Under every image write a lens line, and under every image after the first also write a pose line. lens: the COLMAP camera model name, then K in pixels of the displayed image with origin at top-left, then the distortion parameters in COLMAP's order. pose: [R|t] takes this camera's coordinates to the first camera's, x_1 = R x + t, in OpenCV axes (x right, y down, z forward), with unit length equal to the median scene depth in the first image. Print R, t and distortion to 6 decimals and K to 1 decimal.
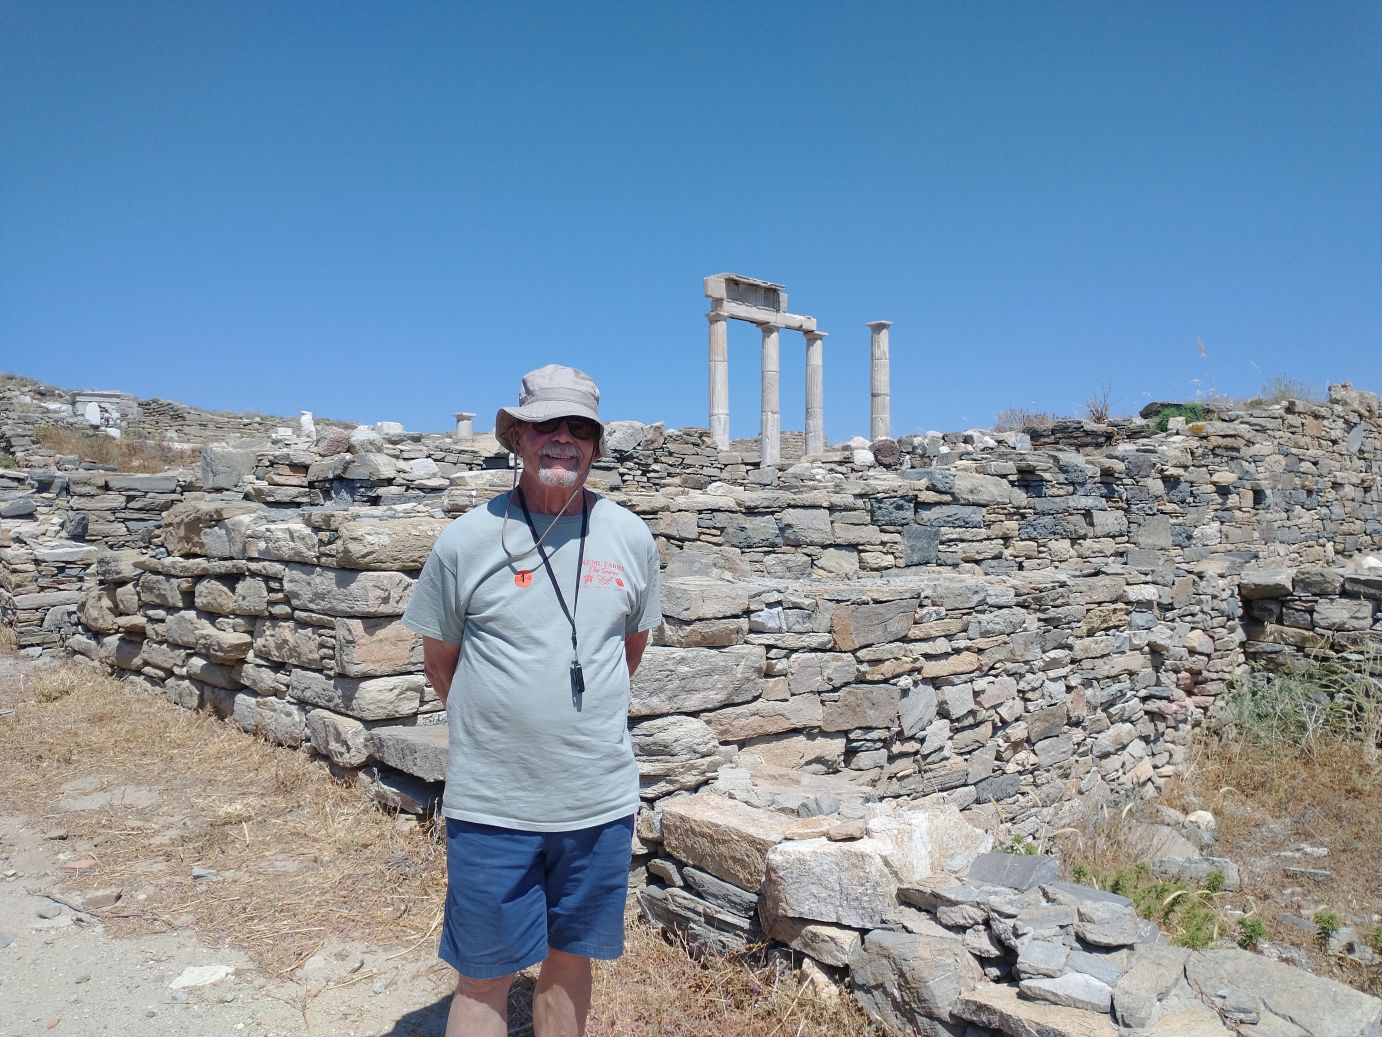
lens RADIAL K [[1128.2, 0, 698.3], [0, 1128.2, 554.6], [0, 0, 1]] dist [0.067655, -0.124654]
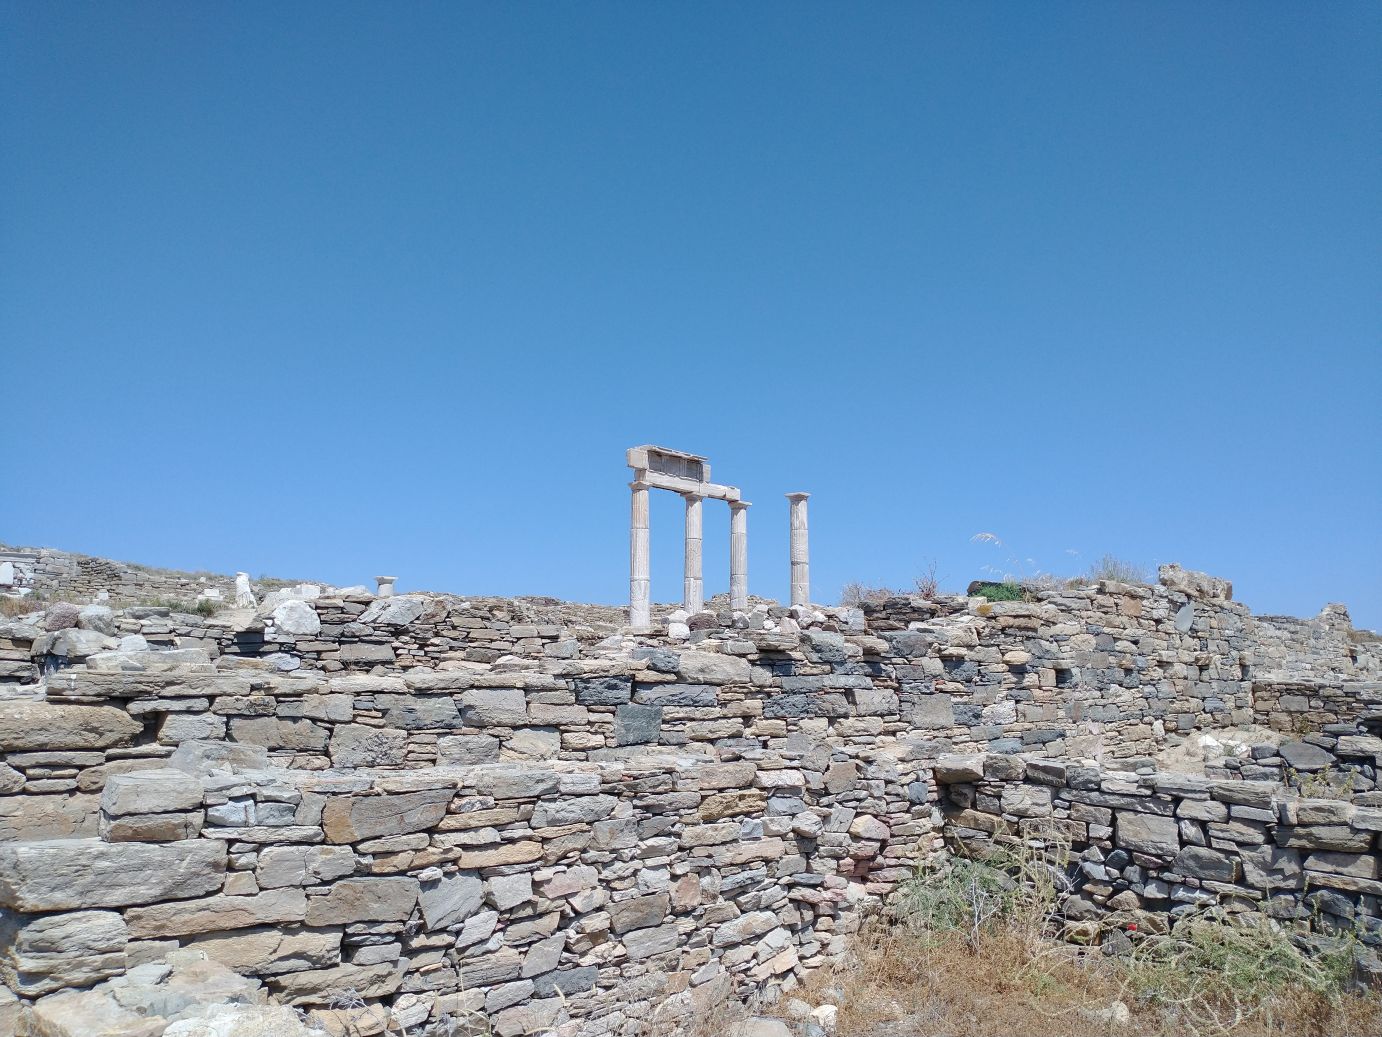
lens RADIAL K [[1128.2, 0, 696.7], [0, 1128.2, 536.7], [0, 0, 1]] dist [0.067655, -0.124654]
pose [[0.999777, 0.013425, 0.016312, 0.243422], [-0.010692, 0.987484, -0.157359, -0.016733], [-0.018220, 0.157150, 0.987407, -0.033732]]
